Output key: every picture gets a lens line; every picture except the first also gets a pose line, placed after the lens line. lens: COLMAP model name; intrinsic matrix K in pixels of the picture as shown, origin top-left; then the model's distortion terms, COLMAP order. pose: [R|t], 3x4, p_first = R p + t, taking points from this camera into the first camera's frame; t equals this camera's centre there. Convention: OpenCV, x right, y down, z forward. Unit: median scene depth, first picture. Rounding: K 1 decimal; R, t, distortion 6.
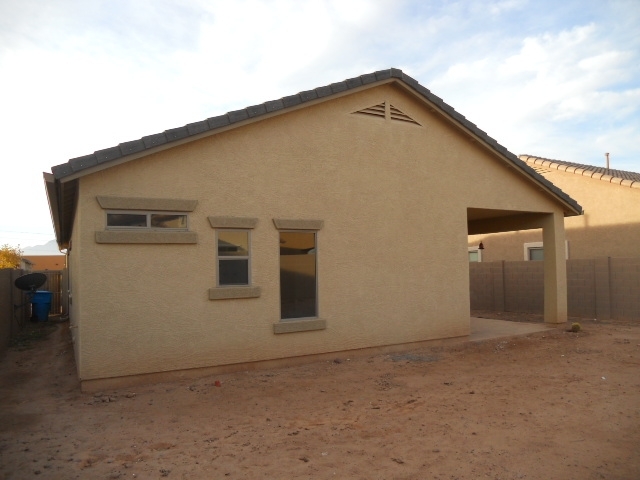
lens RADIAL K [[556.4, 0, 325.2], [0, 556.4, 238.2], [0, 0, 1]] dist [-0.054288, 0.002651]
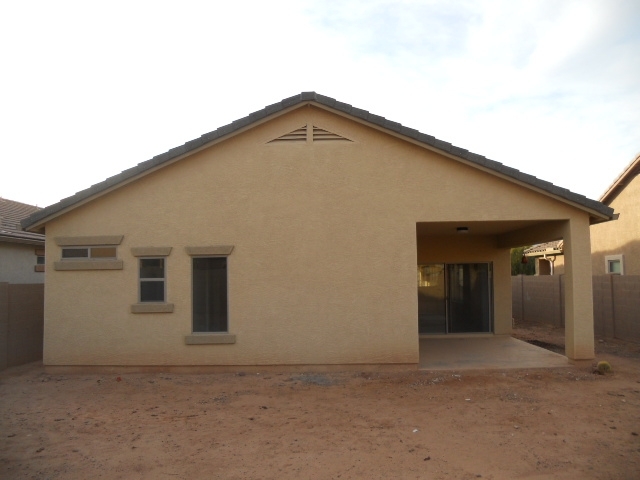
lens RADIAL K [[556.4, 0, 325.2], [0, 556.4, 238.2], [0, 0, 1]] dist [-0.054288, 0.002651]
pose [[0.804755, -0.033680, -0.592652, 0.829716], [0.033473, 0.999375, -0.011341, -0.028824], [0.592663, -0.010711, 0.805379, 0.224721]]
